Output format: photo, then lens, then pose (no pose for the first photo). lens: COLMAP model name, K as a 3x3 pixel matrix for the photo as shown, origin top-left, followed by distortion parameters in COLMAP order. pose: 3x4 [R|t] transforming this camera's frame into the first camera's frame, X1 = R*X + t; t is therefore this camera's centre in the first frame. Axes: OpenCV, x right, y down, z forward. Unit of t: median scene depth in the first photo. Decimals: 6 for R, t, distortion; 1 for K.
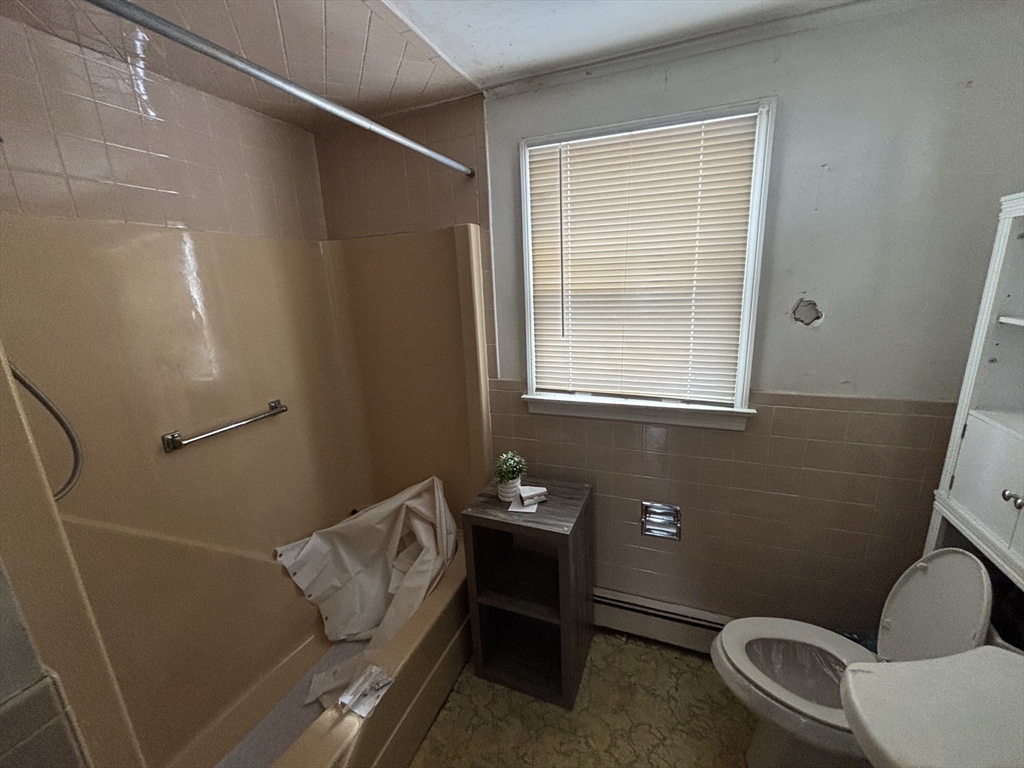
lens RADIAL K [[413.0, 0, 516.7], [0, 413.0, 384.3], [0, 0, 1]] dist [0.002654, -0.001254]
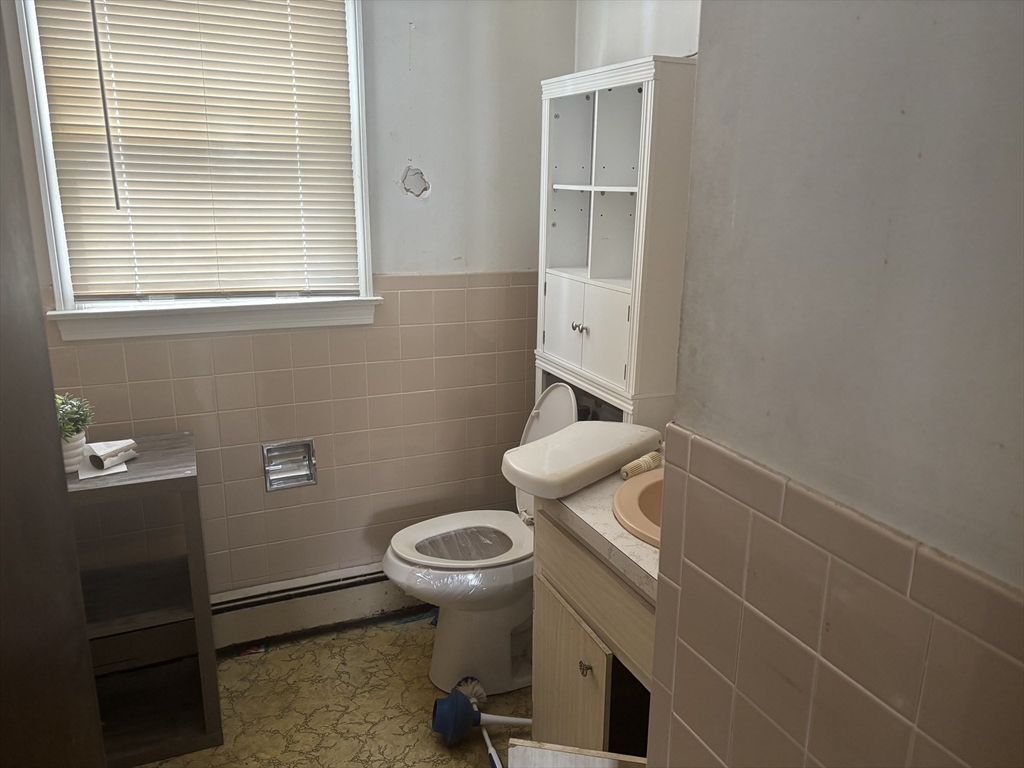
lens RADIAL K [[771.7, 0, 519.5], [0, 771.7, 389.9], [0, 0, 1]] dist [0.038411, -0.035983]
pose [[0.694679, -0.139286, 0.705706, -0.381395], [0.130874, 0.989173, 0.066406, 0.181380], [-0.707314, 0.046228, 0.705386, -0.328497]]
